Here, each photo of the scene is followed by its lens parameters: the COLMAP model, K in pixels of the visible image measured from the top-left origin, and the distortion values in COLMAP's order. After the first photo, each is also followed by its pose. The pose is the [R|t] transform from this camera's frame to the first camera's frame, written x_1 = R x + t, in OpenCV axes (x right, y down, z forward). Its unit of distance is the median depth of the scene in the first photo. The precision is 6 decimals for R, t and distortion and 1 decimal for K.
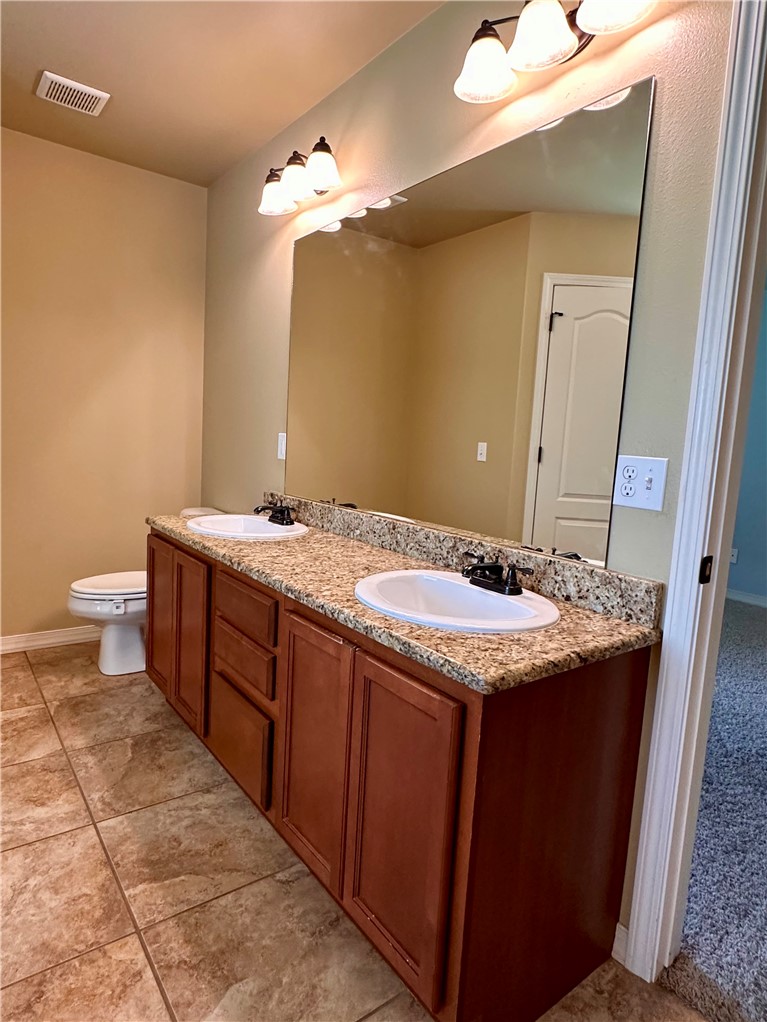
lens RADIAL K [[608.3, 0, 383.5], [0, 608.3, 511.0], [0, 0, 1]] dist [-0.004152, -0.001243]
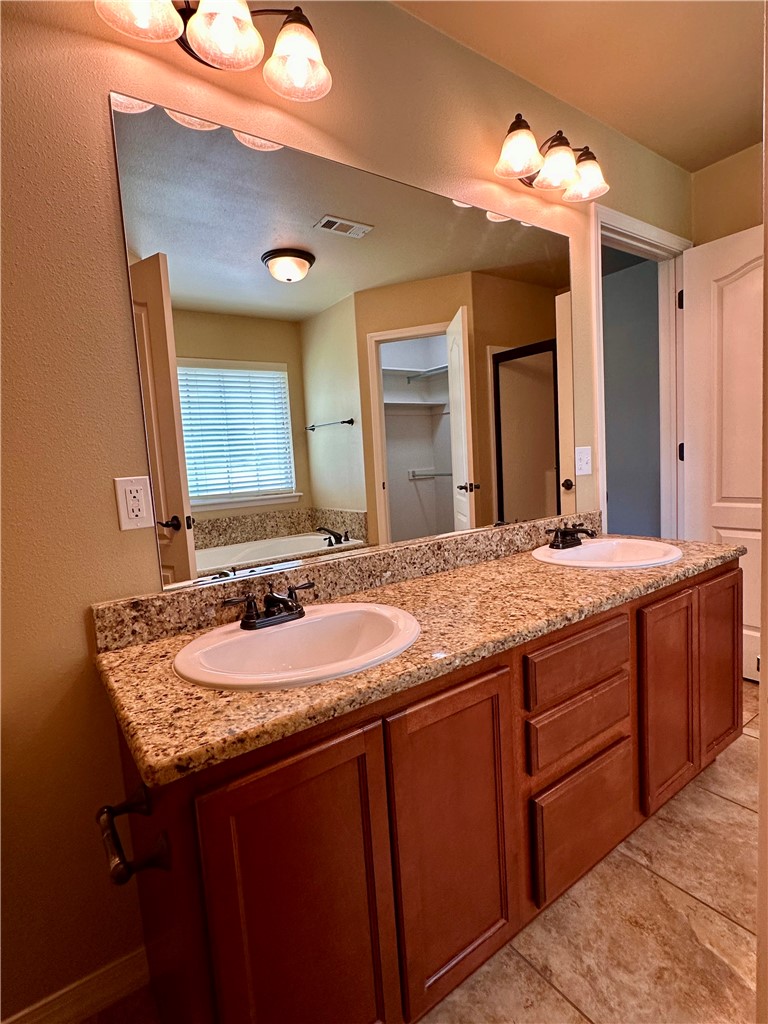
lens RADIAL K [[511.5, 0, 384.0], [0, 511.5, 512.0], [0, 0, 1]] dist [-0.001850, 0.001179]
pose [[0.017841, -0.160636, 0.986853, -0.914772], [0.186095, 0.970296, 0.154576, -0.199080], [-0.982370, 0.180890, 0.047205, 1.236107]]
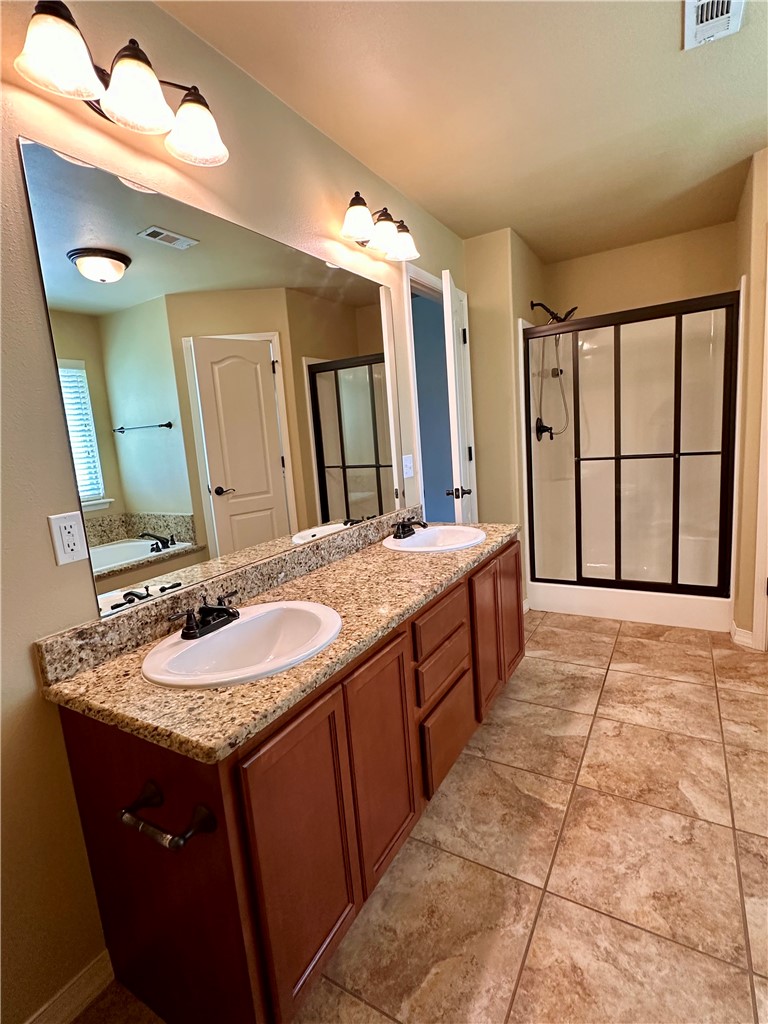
lens RADIAL K [[495.2, 0, 384.0], [0, 495.2, 512.0], [0, 0, 1]] dist [-0.000315, 0.000814]
pose [[-0.388911, -0.170867, 0.905291, -1.030889], [0.167625, 0.953124, 0.251907, -0.298754], [-0.905897, 0.249719, -0.342039, 1.416817]]
